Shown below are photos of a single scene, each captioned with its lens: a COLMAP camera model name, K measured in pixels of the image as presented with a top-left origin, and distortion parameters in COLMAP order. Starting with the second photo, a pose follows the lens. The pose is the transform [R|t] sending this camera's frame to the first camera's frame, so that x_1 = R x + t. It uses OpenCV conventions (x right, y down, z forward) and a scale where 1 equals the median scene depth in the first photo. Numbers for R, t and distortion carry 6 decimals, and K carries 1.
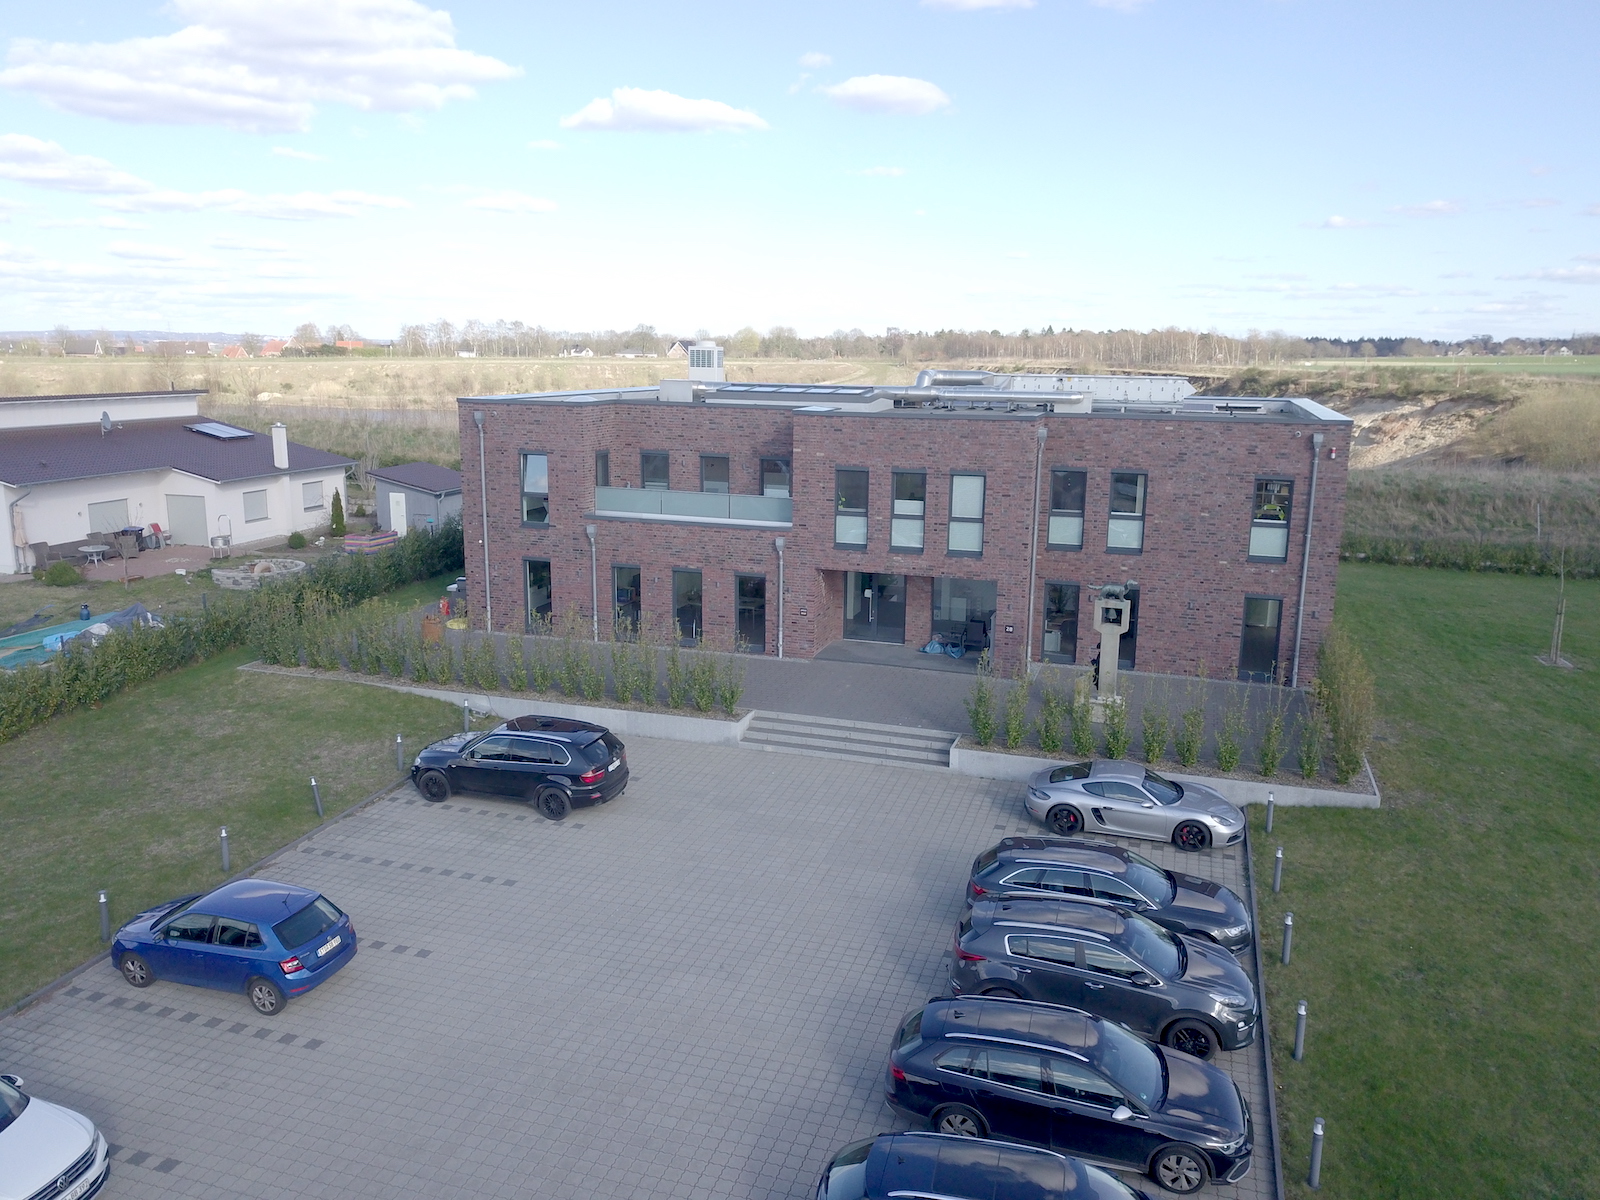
lens RADIAL K [[1216.6, 0, 801.5], [0, 1216.6, 594.1], [0, 0, 1]] dist [0.013993, -0.010356]
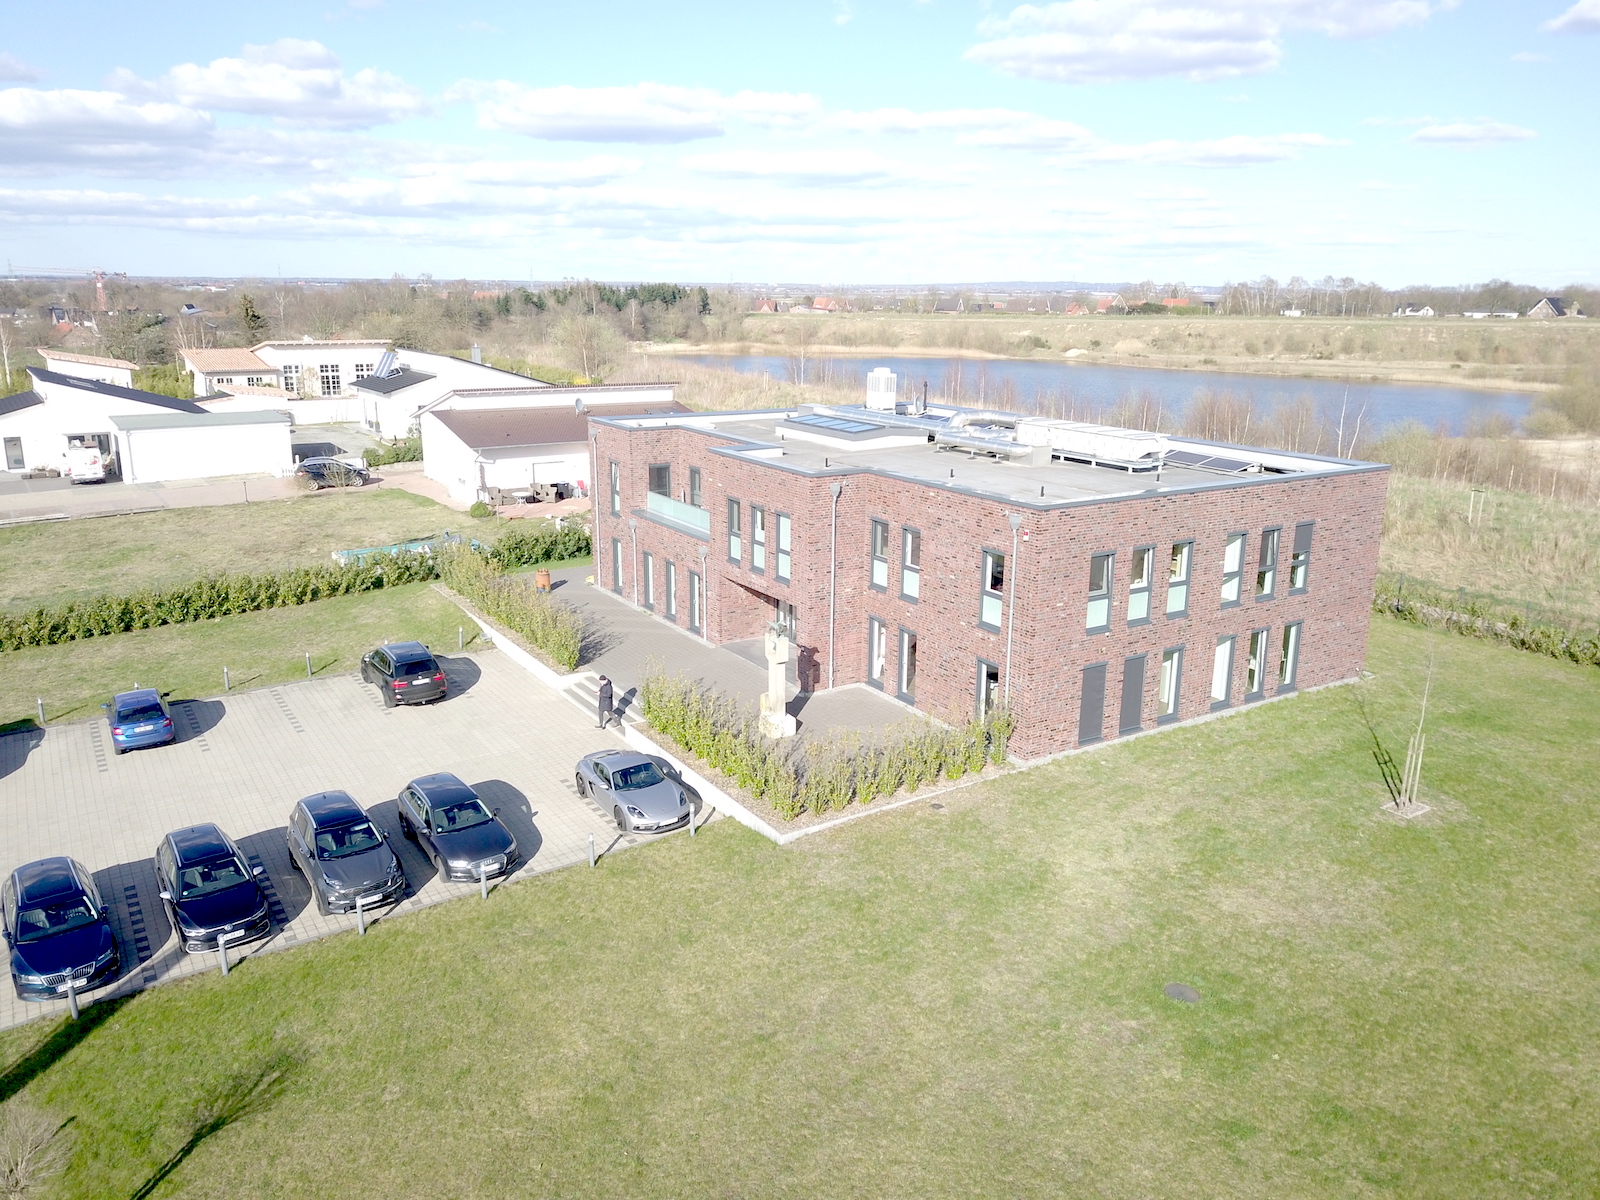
lens RADIAL K [[1216.6, 0, 801.5], [0, 1216.6, 594.1], [0, 0, 1]] dist [0.013993, -0.010356]
pose [[0.770668, 0.152737, -0.618661, 0.864196], [-0.127892, 0.988169, 0.084647, -0.119640], [0.624271, 0.013887, 0.781084, 0.076030]]
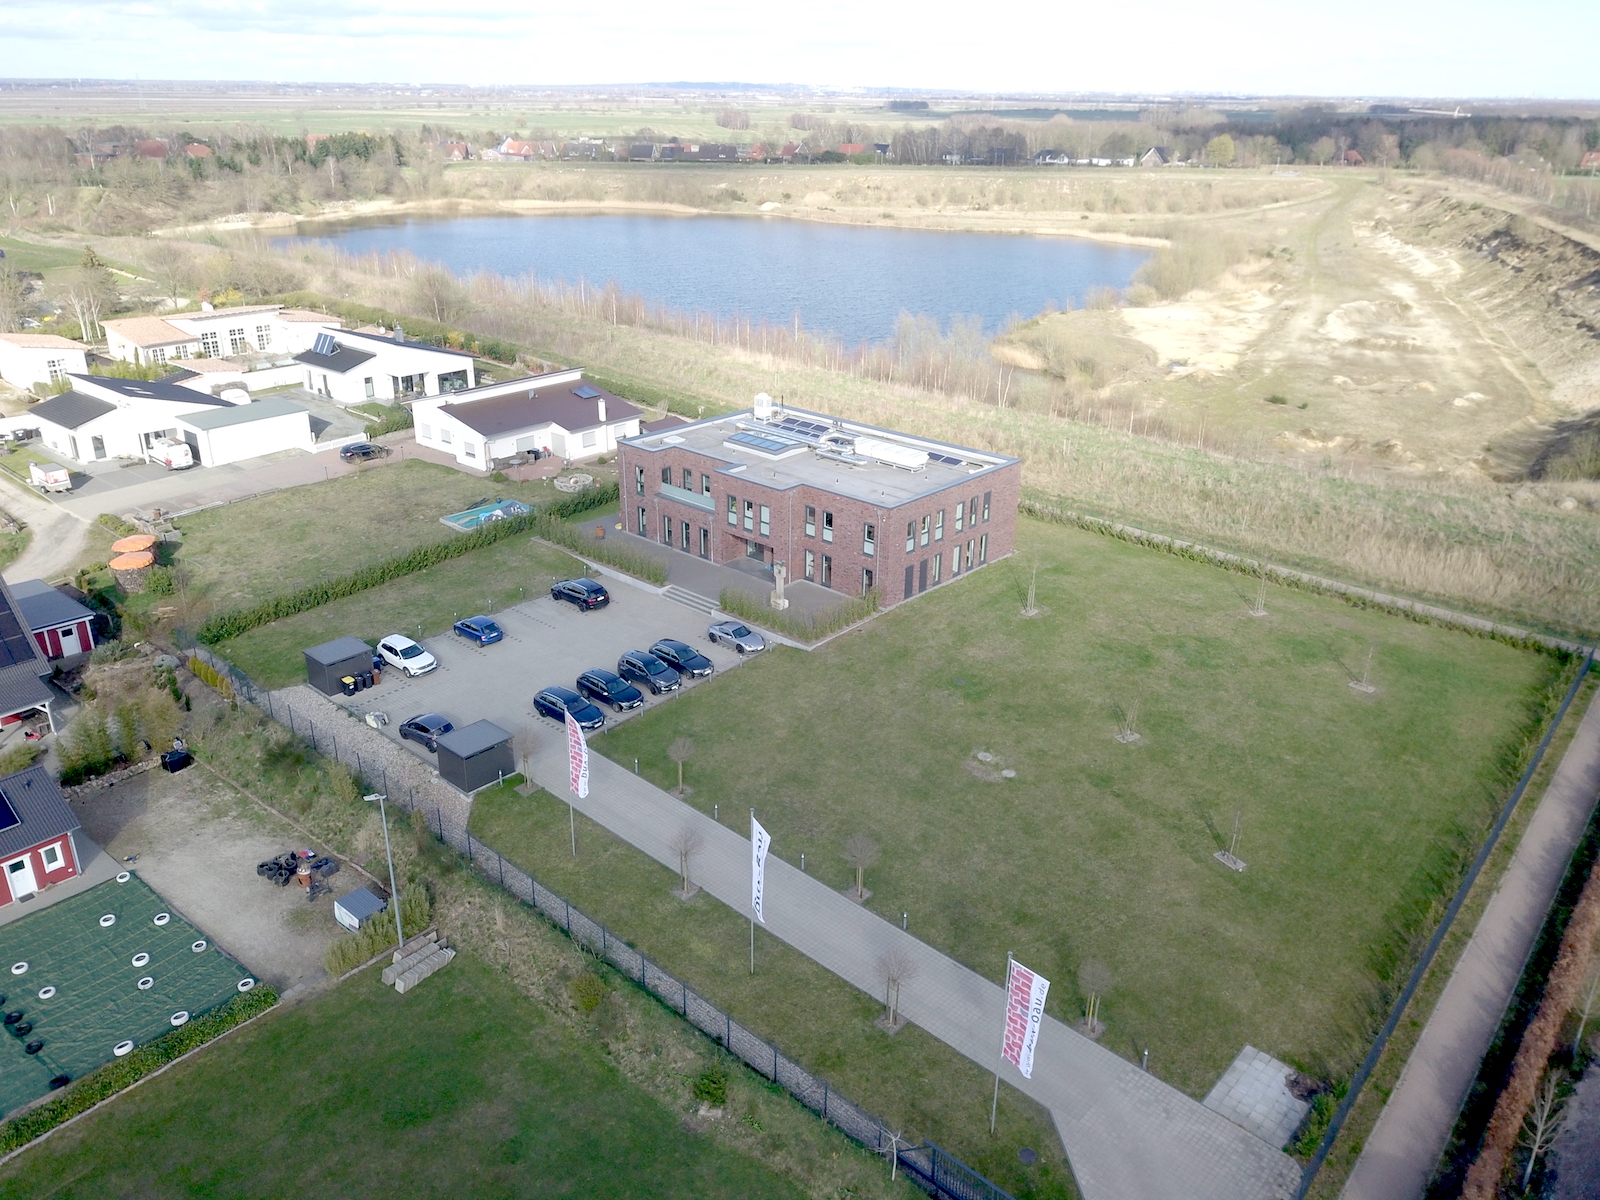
lens RADIAL K [[1233.5, 0, 804.8], [0, 1233.5, 560.7], [0, 0, 1]] dist [0.010565, -0.009487]
pose [[0.910777, 0.145891, -0.386266, 1.192847], [-0.082242, 0.980851, 0.176543, -0.434348], [0.404626, -0.129024, 0.905335, -1.294111]]
